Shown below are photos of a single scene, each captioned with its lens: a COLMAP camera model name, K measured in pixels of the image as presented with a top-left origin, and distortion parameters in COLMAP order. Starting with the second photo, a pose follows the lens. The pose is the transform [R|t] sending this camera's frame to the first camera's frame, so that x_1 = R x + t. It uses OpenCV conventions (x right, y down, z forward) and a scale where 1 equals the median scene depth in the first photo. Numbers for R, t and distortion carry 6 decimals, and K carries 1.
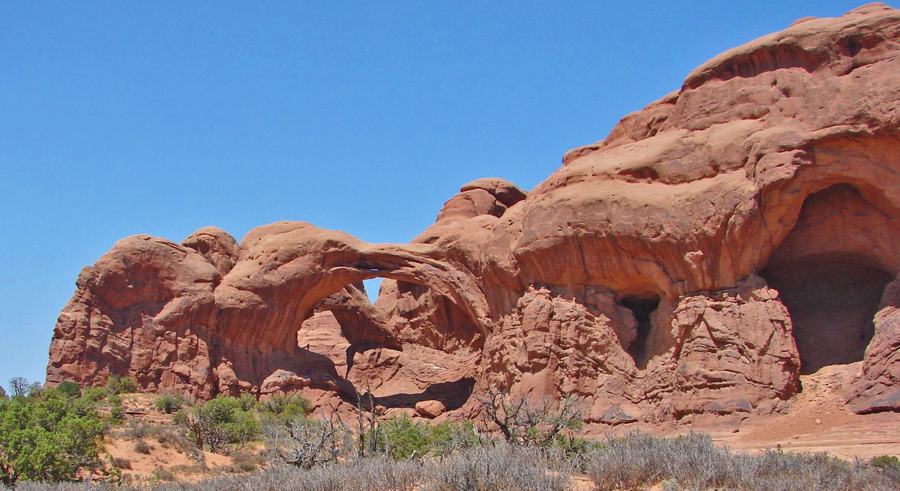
lens RADIAL K [[1400.1, 0, 448.0], [0, 1400.1, 250.3], [0, 0, 1]] dist [-0.083055, 0.000000]
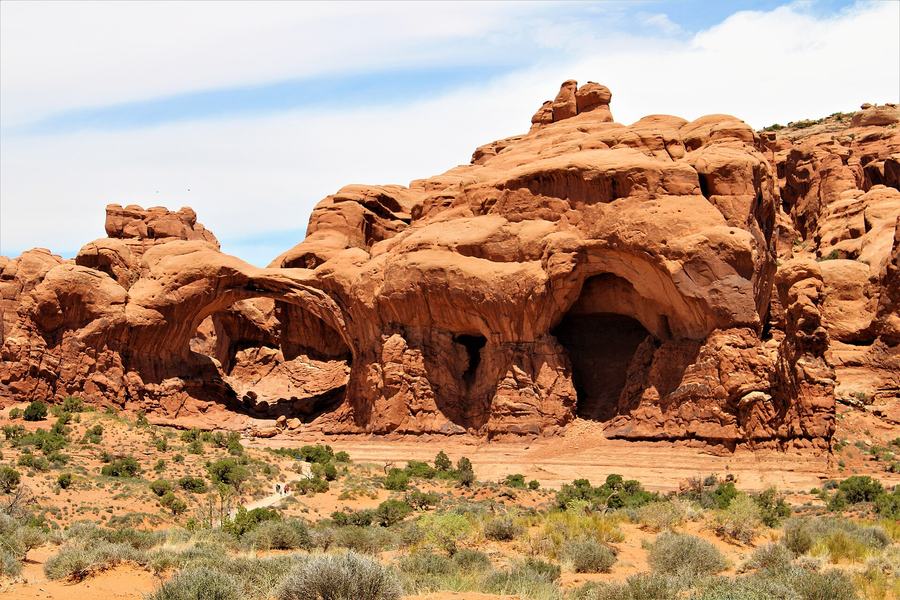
lens RADIAL K [[1266.6, 0, 449.3], [0, 1266.6, 293.8], [0, 0, 1]] dist [0.026285, 0.000000]
pose [[0.994658, 0.018263, 0.101593, -0.005734], [-0.021408, 0.999322, 0.029953, -0.042321], [-0.100977, -0.031968, 0.994375, -0.181549]]
